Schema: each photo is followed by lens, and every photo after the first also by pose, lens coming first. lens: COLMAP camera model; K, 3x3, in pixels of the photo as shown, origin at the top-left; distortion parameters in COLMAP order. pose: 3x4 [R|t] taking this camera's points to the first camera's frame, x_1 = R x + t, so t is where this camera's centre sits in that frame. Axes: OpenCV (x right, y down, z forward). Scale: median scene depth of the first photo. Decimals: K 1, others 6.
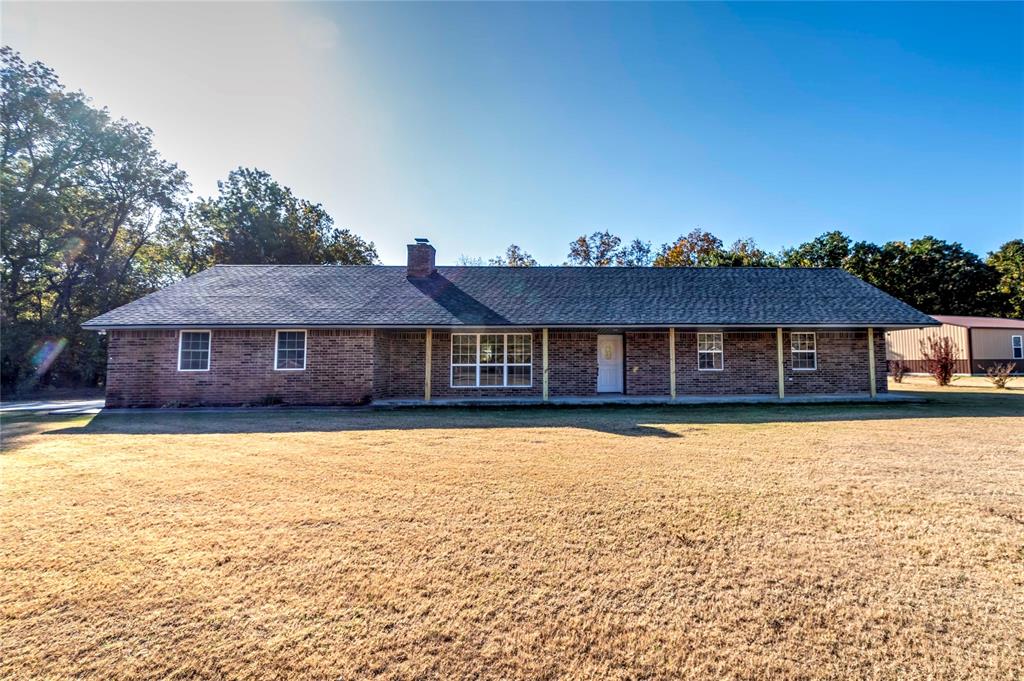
lens RADIAL K [[461.1, 0, 541.7], [0, 461.1, 354.3], [0, 0, 1]] dist [0.001220, -0.003749]
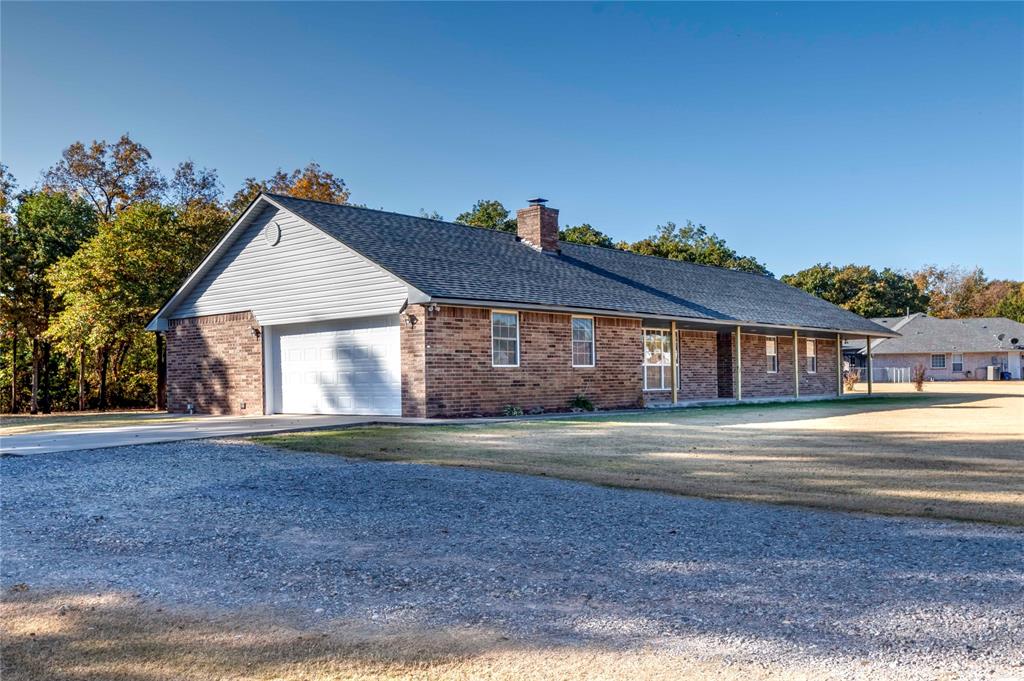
lens RADIAL K [[917.3, 0, 512.0], [0, 917.3, 340.5], [0, 0, 1]] dist [-0.006562, -0.002790]
pose [[0.709977, 0.028939, 0.703630, -1.736042], [-0.010805, 0.999485, -0.030205, 0.037616], [-0.704142, 0.013842, 0.709924, -0.036640]]
